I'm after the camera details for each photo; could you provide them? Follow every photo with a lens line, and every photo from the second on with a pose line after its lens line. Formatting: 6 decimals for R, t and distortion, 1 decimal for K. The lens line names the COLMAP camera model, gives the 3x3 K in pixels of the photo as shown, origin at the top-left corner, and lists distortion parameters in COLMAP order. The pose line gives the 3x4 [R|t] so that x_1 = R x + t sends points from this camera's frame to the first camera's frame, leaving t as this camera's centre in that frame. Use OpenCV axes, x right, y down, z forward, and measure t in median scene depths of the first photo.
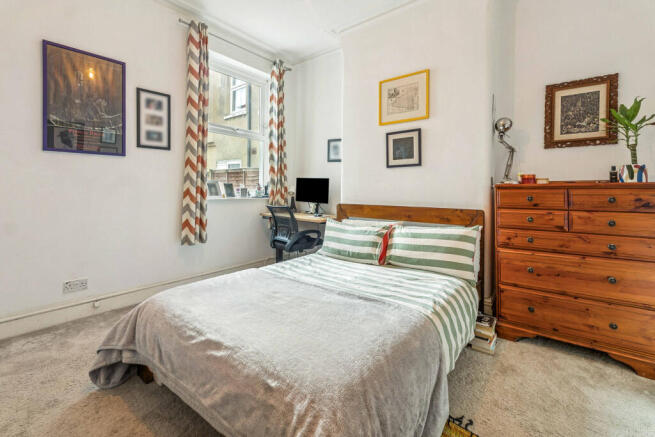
lens RADIAL K [[292.2, 0, 326.8], [0, 292.2, 187.5], [0, 0, 1]] dist [0.001354, 0.000190]
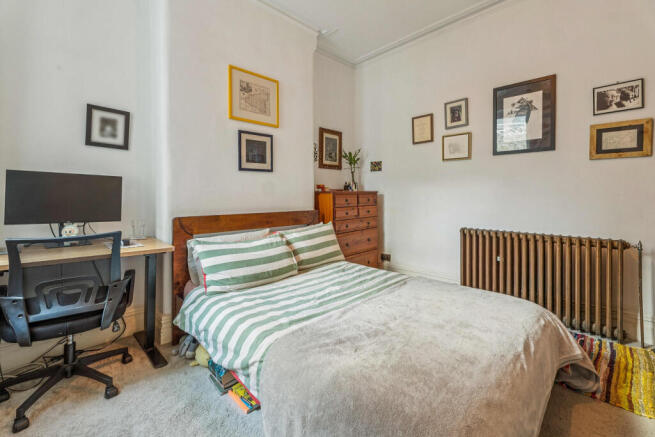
lens RADIAL K [[285.4, 0, 323.3], [0, 285.4, 192.9], [0, 0, 1]] dist [0.001070, -0.000294]
pose [[0.126266, -0.000246, 0.991996, -0.631721], [-0.007326, 0.999972, 0.001181, -0.003138], [-0.991969, -0.007417, 0.126261, 0.678222]]
